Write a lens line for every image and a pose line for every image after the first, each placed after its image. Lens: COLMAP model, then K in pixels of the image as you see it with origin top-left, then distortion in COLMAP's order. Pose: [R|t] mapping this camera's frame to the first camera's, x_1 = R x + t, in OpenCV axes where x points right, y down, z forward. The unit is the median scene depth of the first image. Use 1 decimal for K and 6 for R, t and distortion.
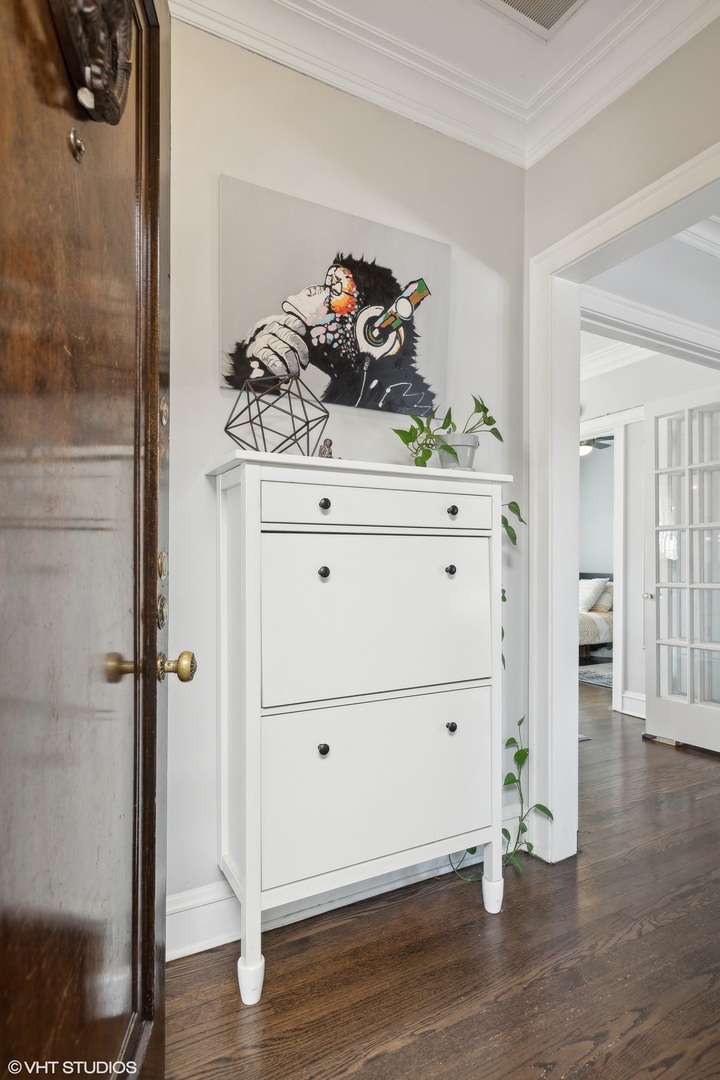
lens RADIAL K [[589.9, 0, 361.6], [0, 589.9, 565.2], [0, 0, 1]] dist [0.003751, 0.000595]
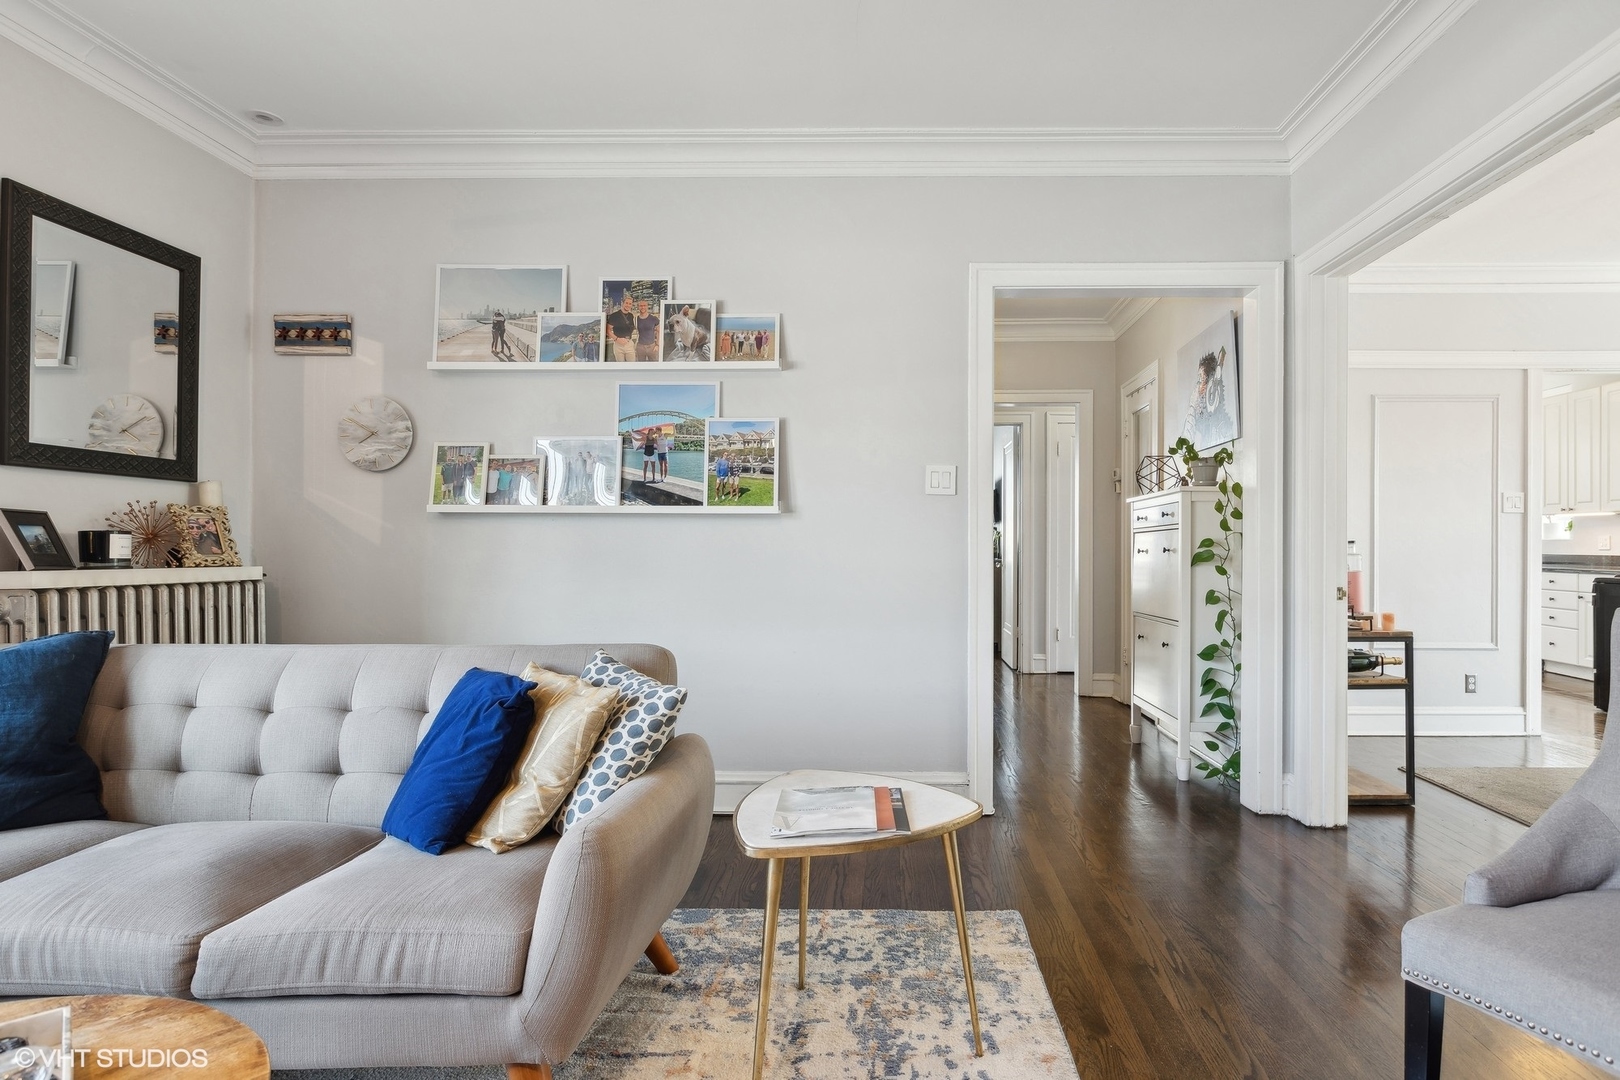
lens RADIAL K [[848.2, 0, 905.8], [0, 848.2, 546.1], [0, 0, 1]] dist [-0.004282, -0.000677]
pose [[-0.471226, -0.007018, -0.881984, 2.446418], [-0.002114, 0.999974, -0.006828, 0.012749], [0.882010, -0.001353, -0.471229, 1.395732]]
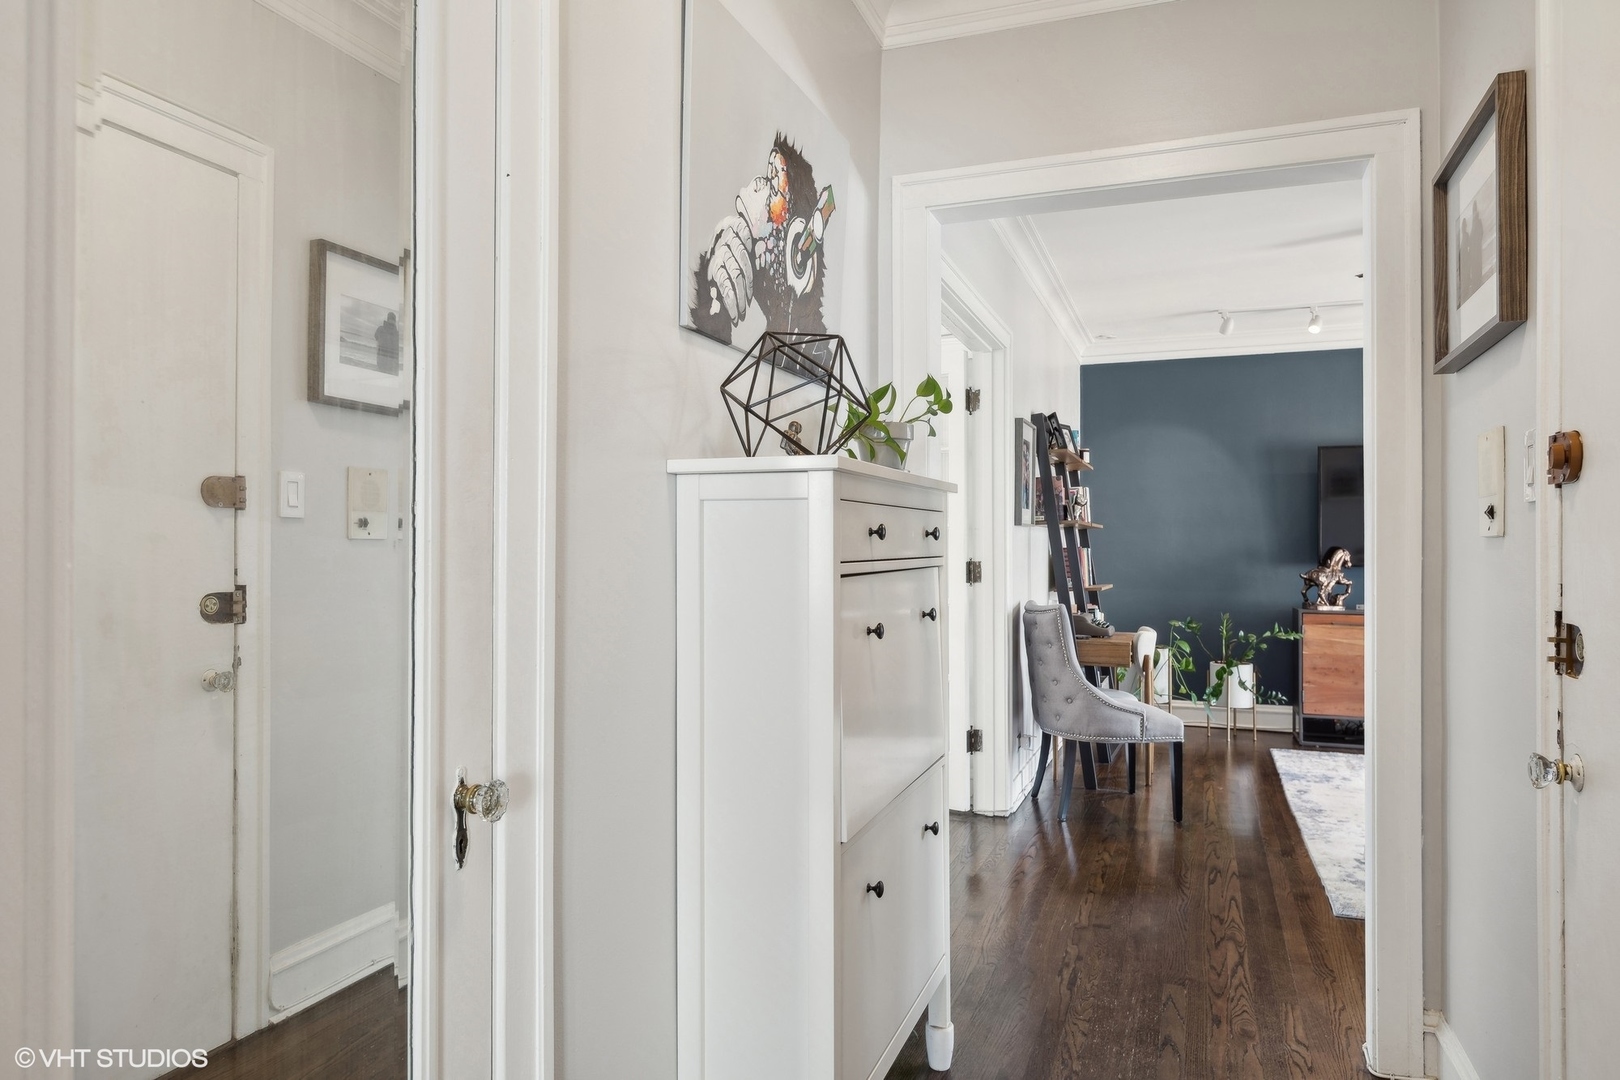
lens RADIAL K [[1037.2, 0, 810.0], [0, 1037.2, 540.0], [0, 0, 1]] dist [0.006474, 0.003876]
pose [[0.759339, 0.004146, 0.650682, -0.755538], [-0.000419, 0.999983, -0.005882, -0.072801], [-0.650695, 0.004194, 0.759328, 0.112757]]
